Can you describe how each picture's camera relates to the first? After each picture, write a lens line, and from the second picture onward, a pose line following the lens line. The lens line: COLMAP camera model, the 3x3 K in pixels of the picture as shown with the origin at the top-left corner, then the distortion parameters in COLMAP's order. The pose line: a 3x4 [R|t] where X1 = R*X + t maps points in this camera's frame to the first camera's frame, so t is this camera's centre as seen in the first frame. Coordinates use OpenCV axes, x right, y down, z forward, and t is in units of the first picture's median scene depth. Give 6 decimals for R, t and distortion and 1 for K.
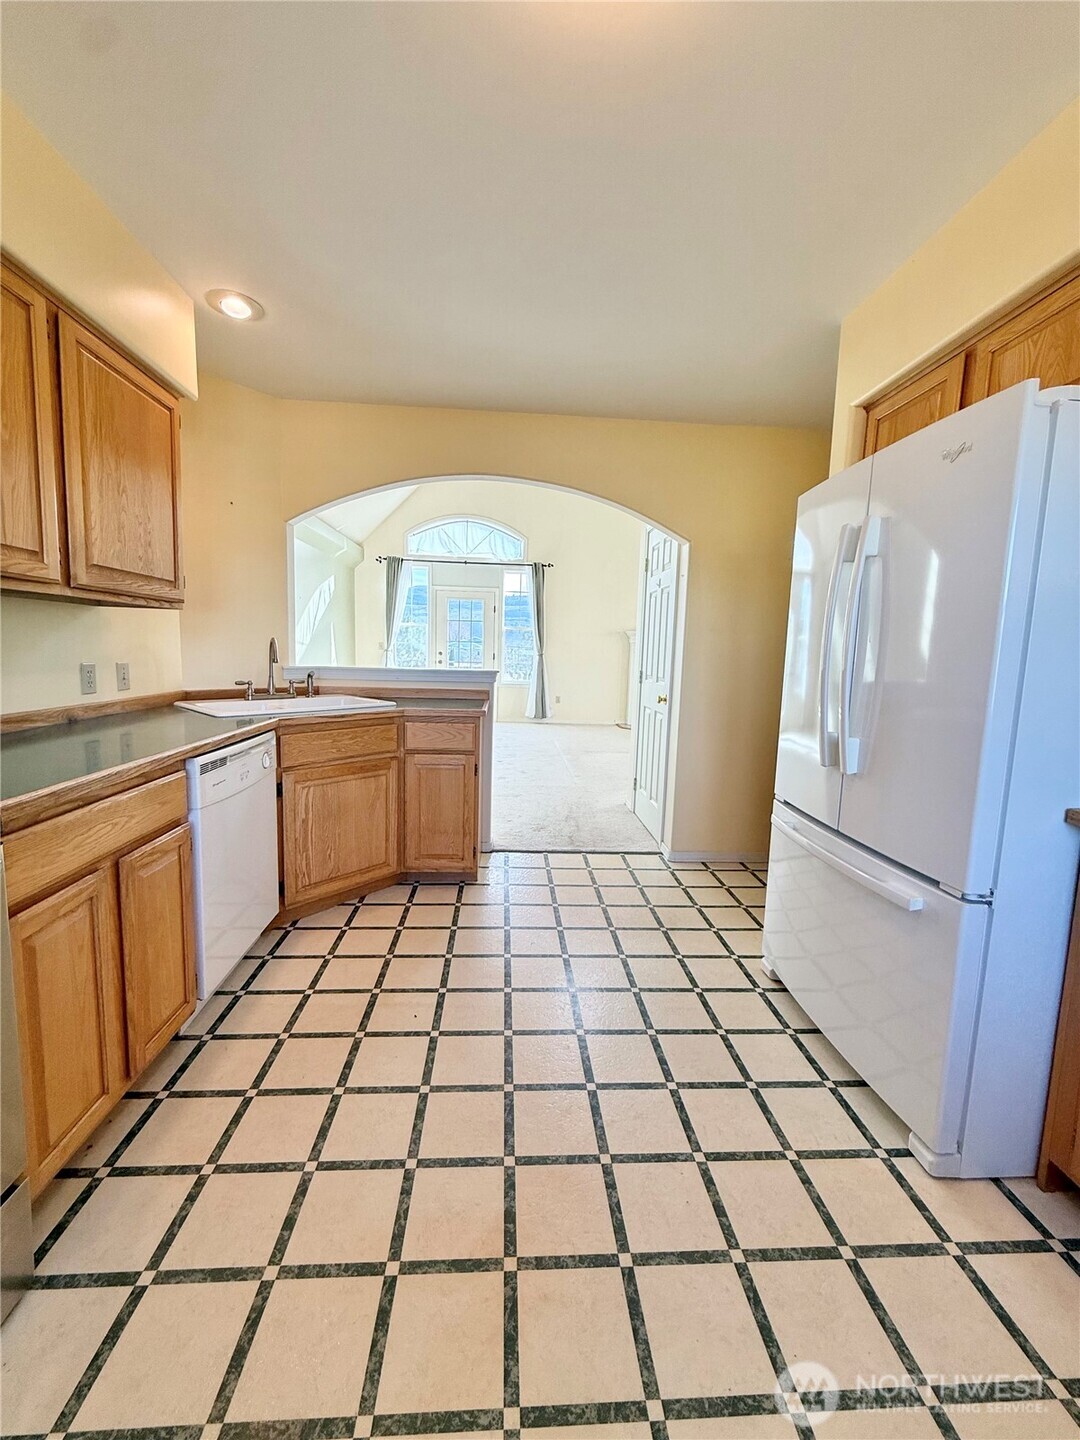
lens RADIAL K [[574.2, 0, 540.7], [0, 574.2, 715.8], [0, 0, 1]] dist [-0.001196, 0.000706]
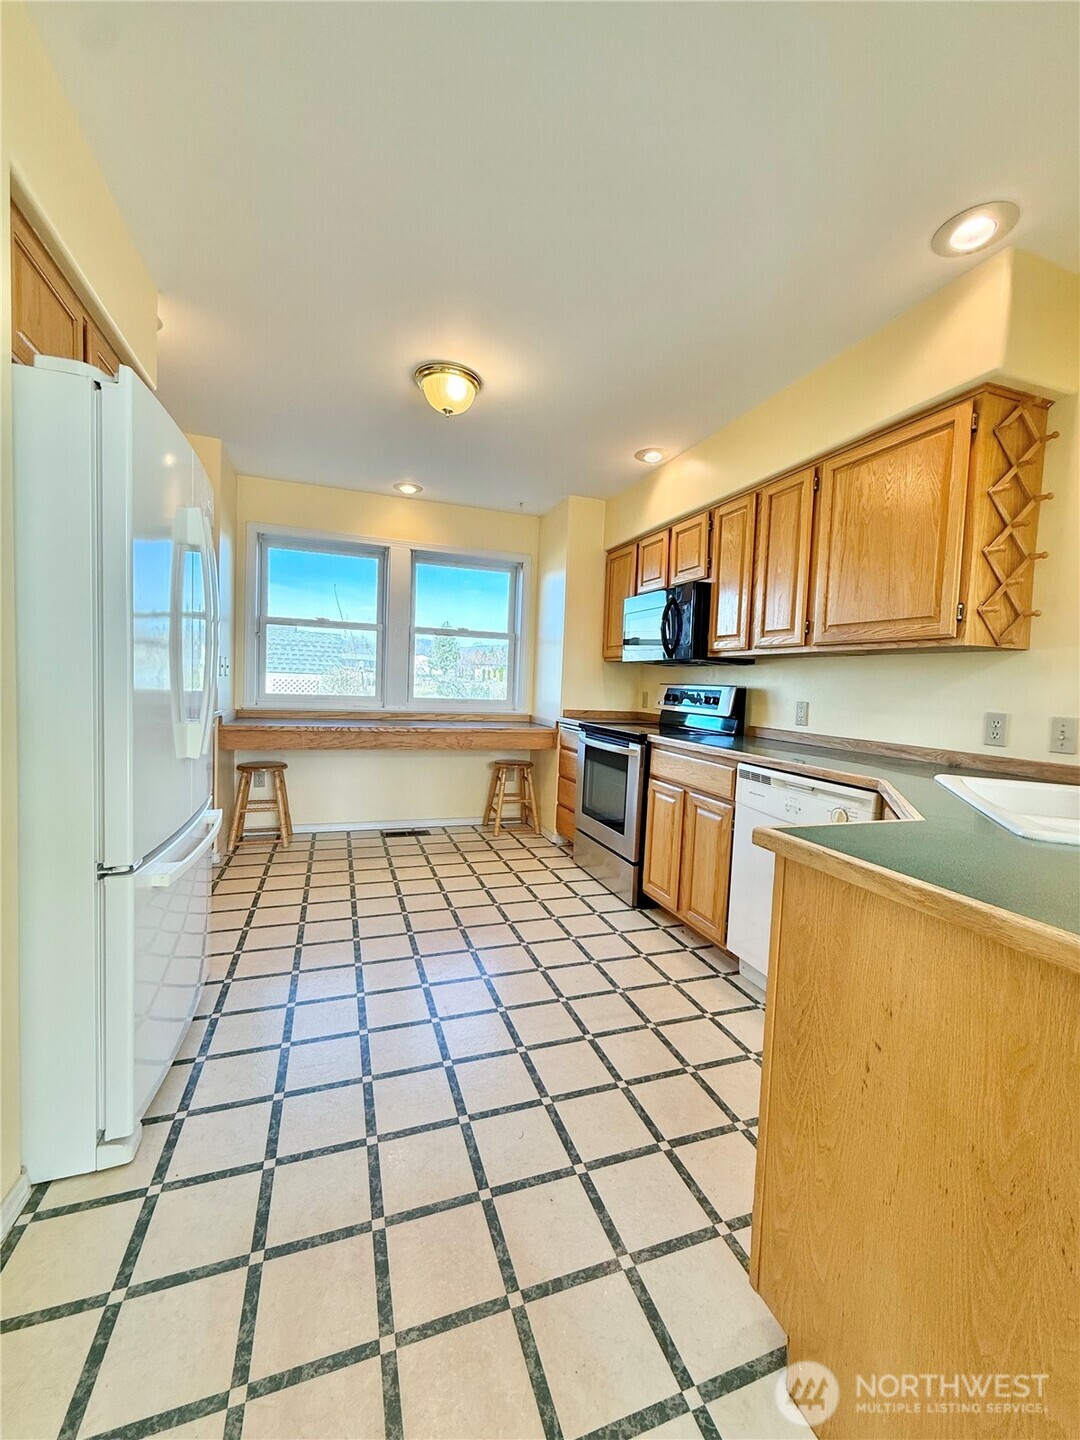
lens RADIAL K [[574.2, 0, 540.7], [0, 574.2, 715.8], [0, 0, 1]] dist [-0.001196, 0.000706]
pose [[-0.958661, -0.055092, -0.279168, 0.181454], [-0.102544, 0.982046, 0.158336, -0.159176], [0.265433, 0.180418, -0.947098, 1.695379]]
